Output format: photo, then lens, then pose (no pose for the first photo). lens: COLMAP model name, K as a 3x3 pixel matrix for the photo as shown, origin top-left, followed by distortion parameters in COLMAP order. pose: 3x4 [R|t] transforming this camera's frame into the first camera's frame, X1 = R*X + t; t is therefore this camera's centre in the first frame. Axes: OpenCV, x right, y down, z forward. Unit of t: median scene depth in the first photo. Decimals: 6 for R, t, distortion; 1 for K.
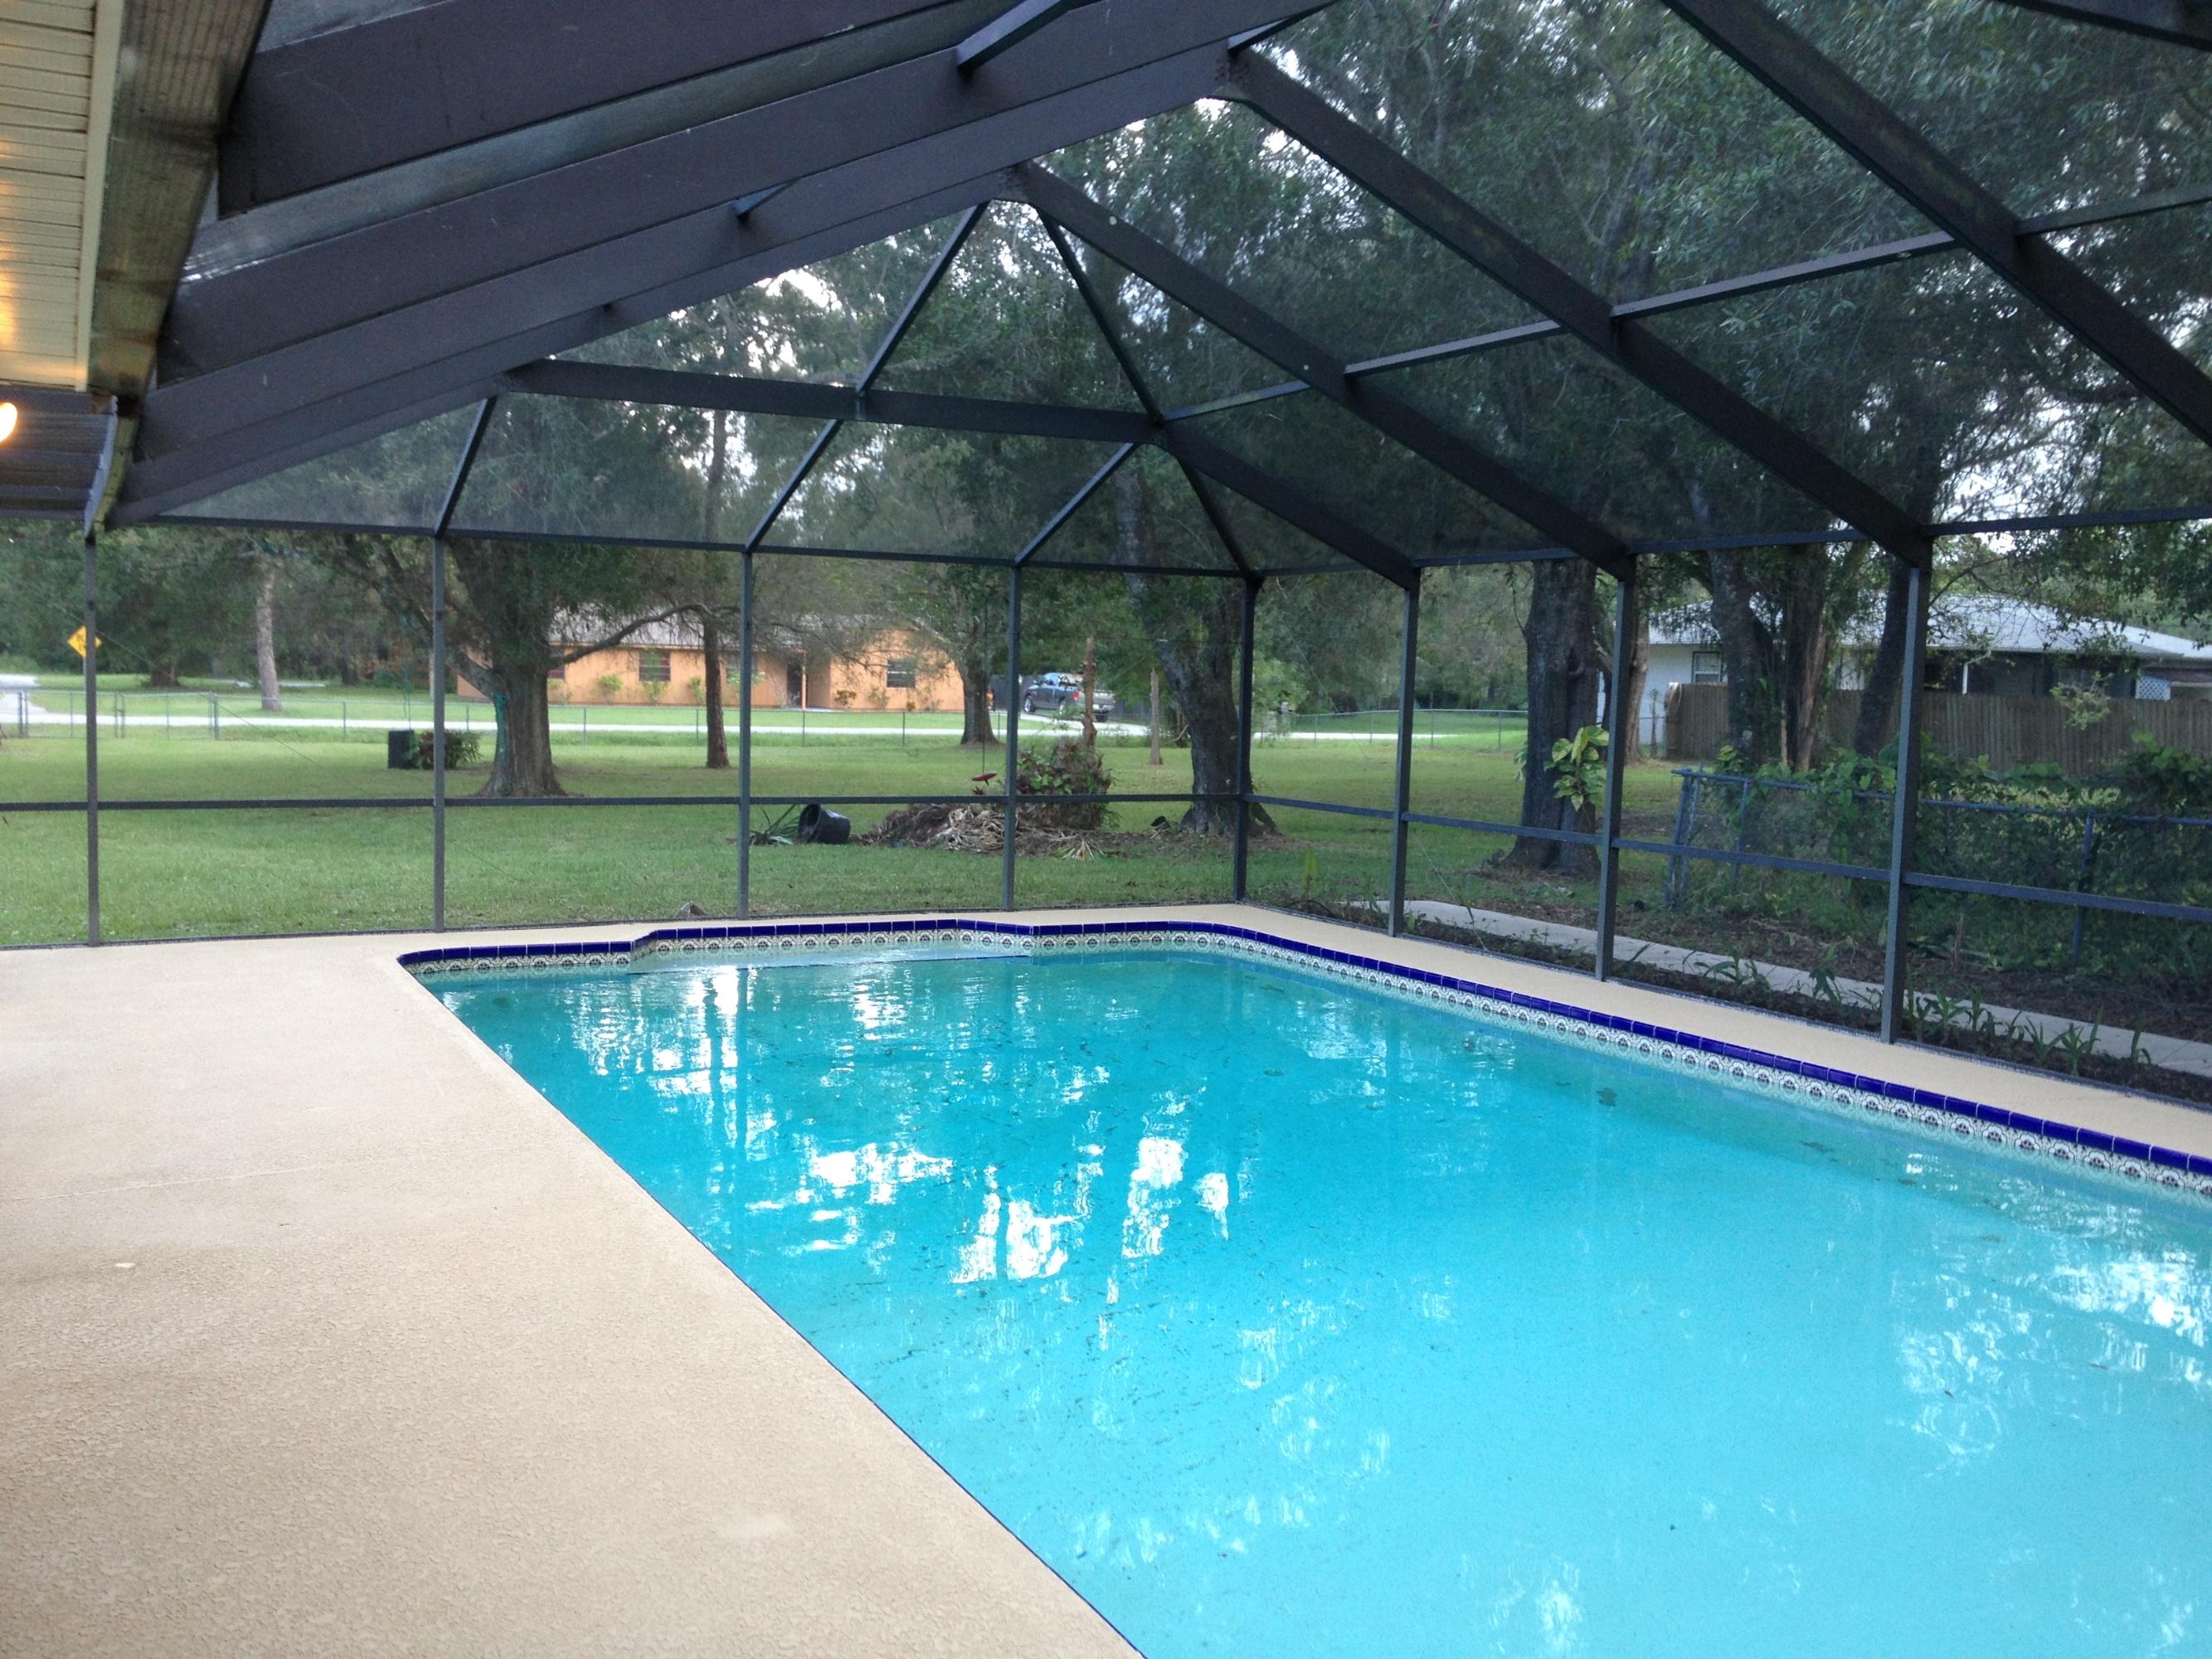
lens RADIAL K [[2066.1, 0, 1106.0], [0, 2066.1, 829.5], [0, 0, 1]] dist [0.098287, -0.203826]
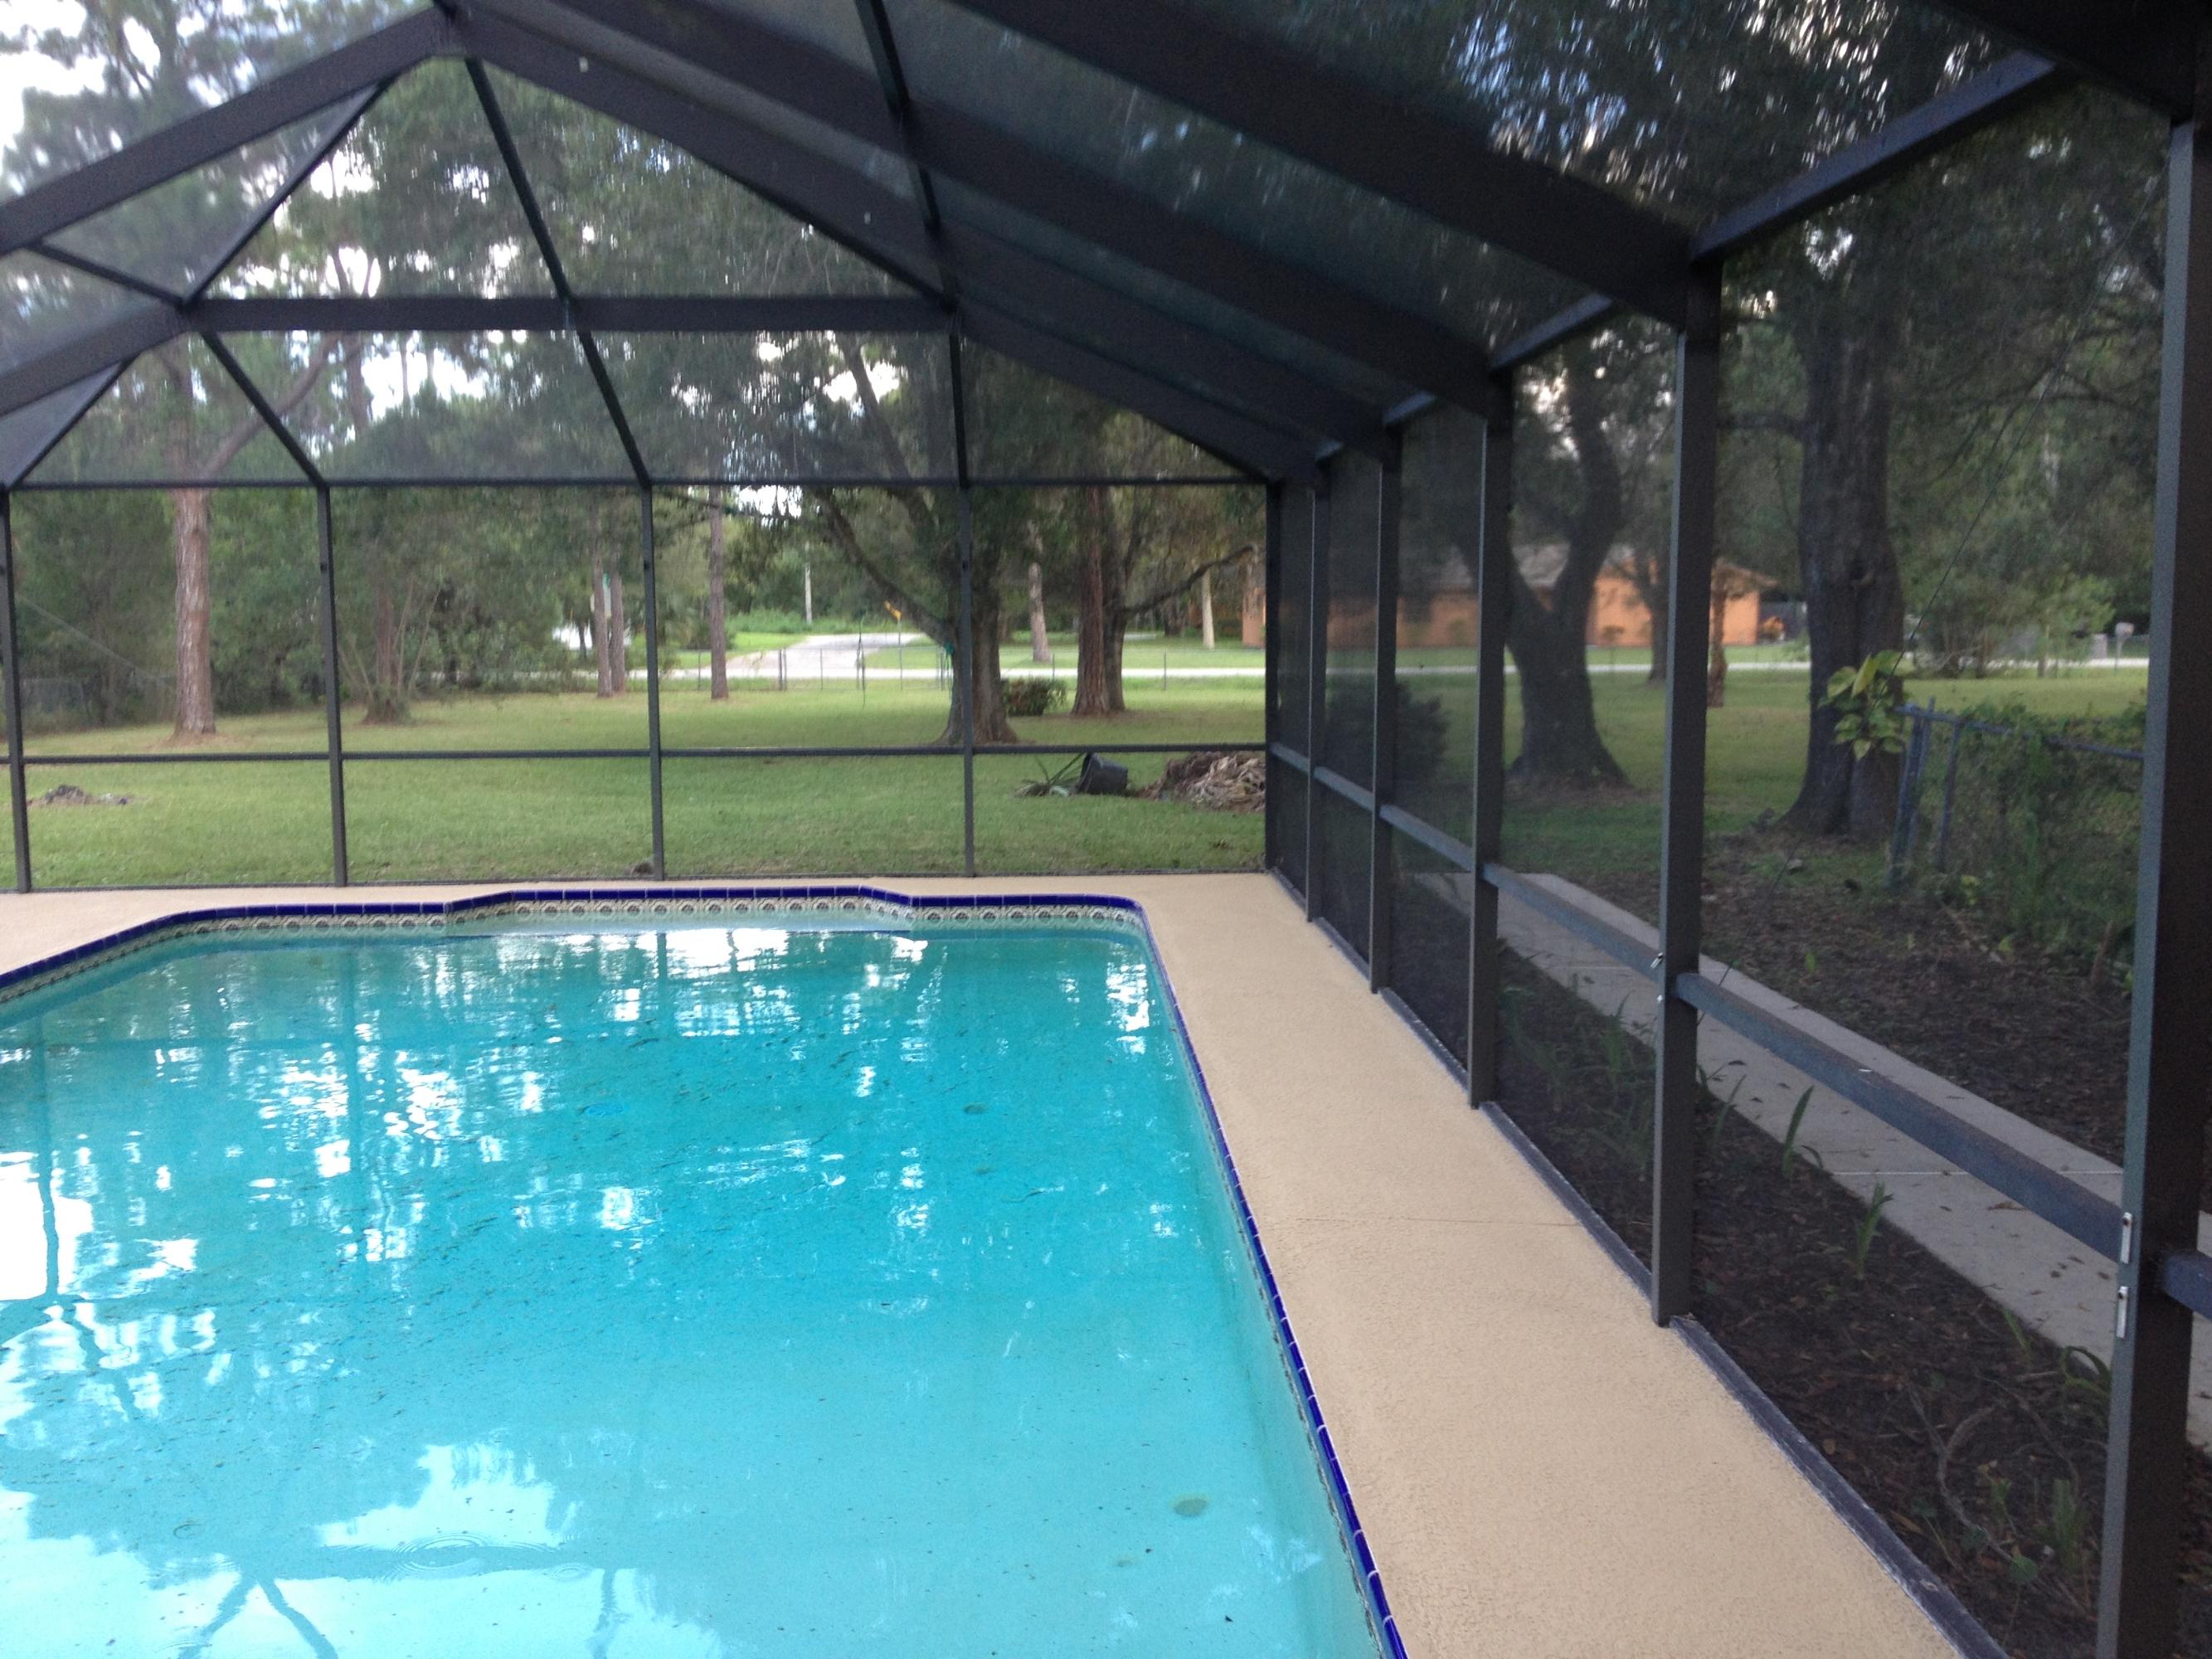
lens RADIAL K [[2066.1, 0, 1106.0], [0, 2066.1, 829.5], [0, 0, 1]] dist [0.098287, -0.203826]
pose [[0.905081, 0.013916, -0.425012, 0.303090], [-0.001596, 0.999568, 0.029331, -0.005708], [0.425236, -0.025868, 0.904713, 0.174544]]
